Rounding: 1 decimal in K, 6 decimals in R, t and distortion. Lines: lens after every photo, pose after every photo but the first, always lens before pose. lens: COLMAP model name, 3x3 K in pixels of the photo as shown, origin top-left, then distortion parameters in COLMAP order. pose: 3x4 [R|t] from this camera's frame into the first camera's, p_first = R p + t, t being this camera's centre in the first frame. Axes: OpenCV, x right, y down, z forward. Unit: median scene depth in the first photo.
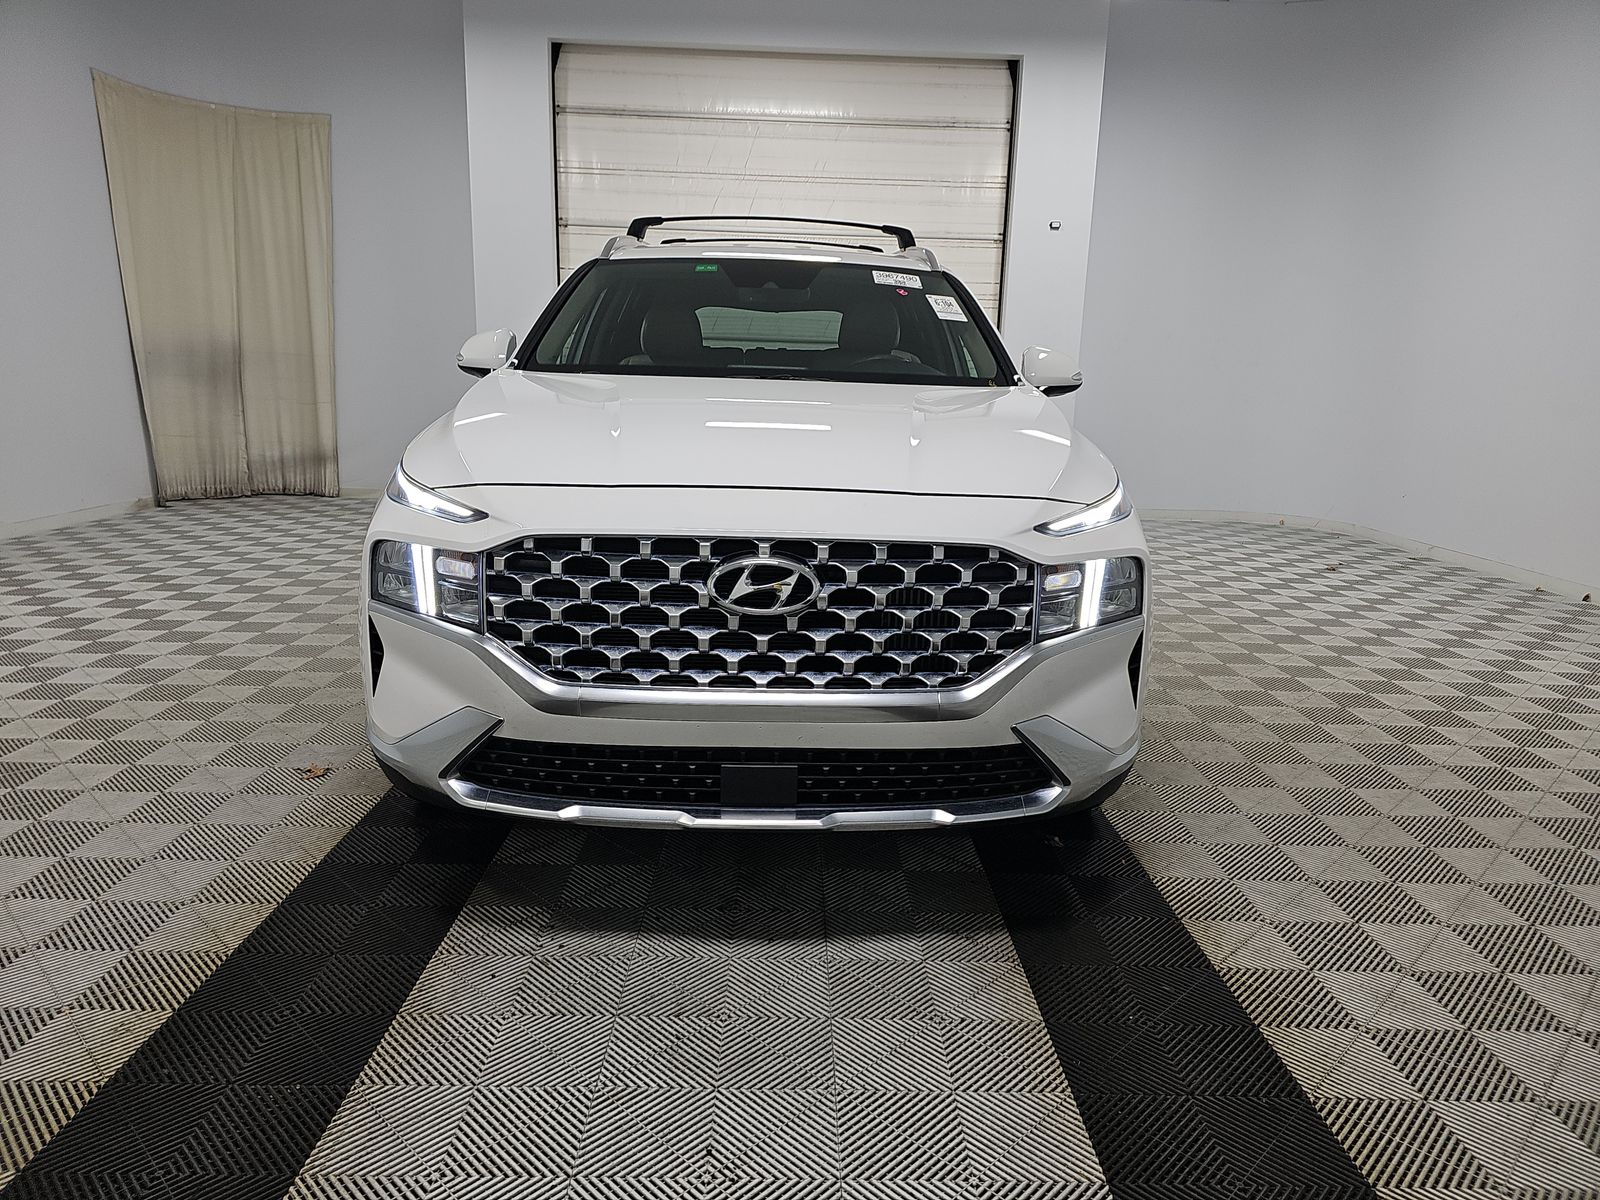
lens RADIAL K [[1076.0, 0, 800.8], [0, 1076.0, 577.9], [0, 0, 1]] dist [0.036531, -0.000821]
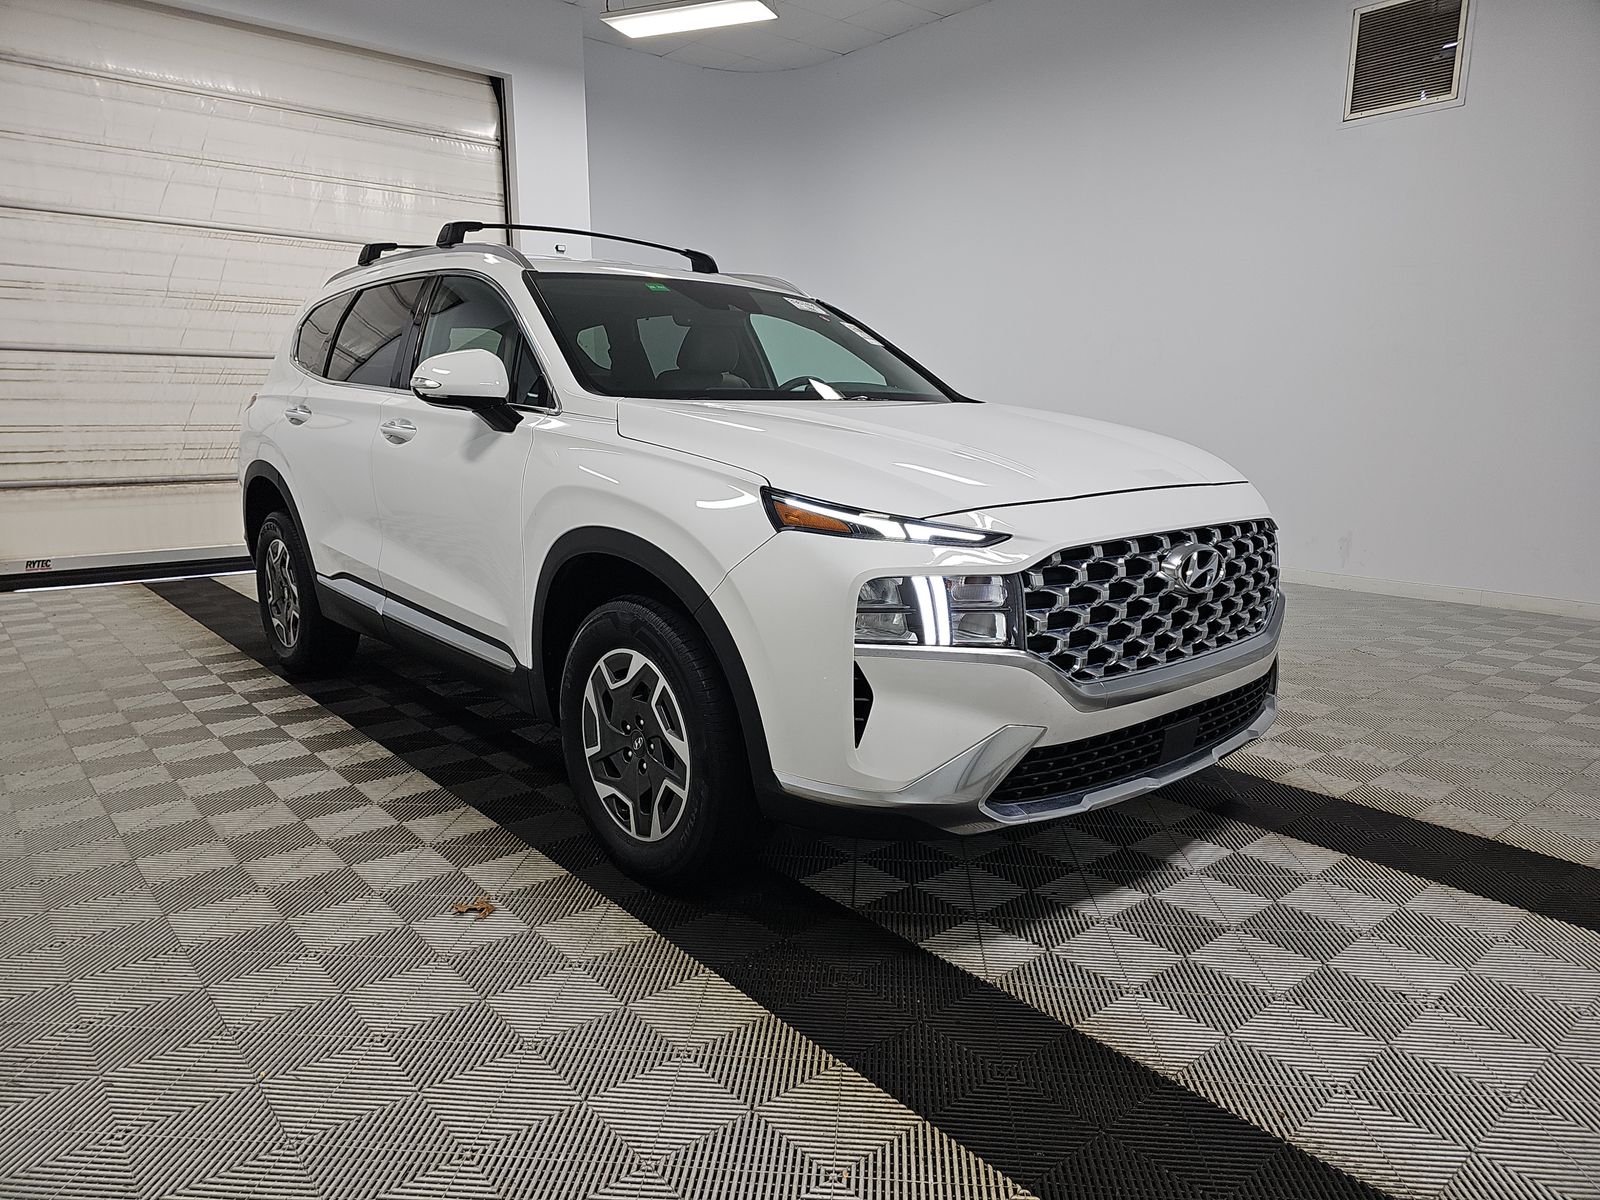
lens RADIAL K [[1044.4, 0, 802.1], [0, 1044.4, 601.2], [0, 0, 1]] dist [0.052720, -0.026998]
pose [[0.779486, -0.140920, 0.610363, -1.013714], [0.134068, 0.989320, 0.057196, -0.076991], [-0.611904, 0.037247, 0.790055, 0.318417]]
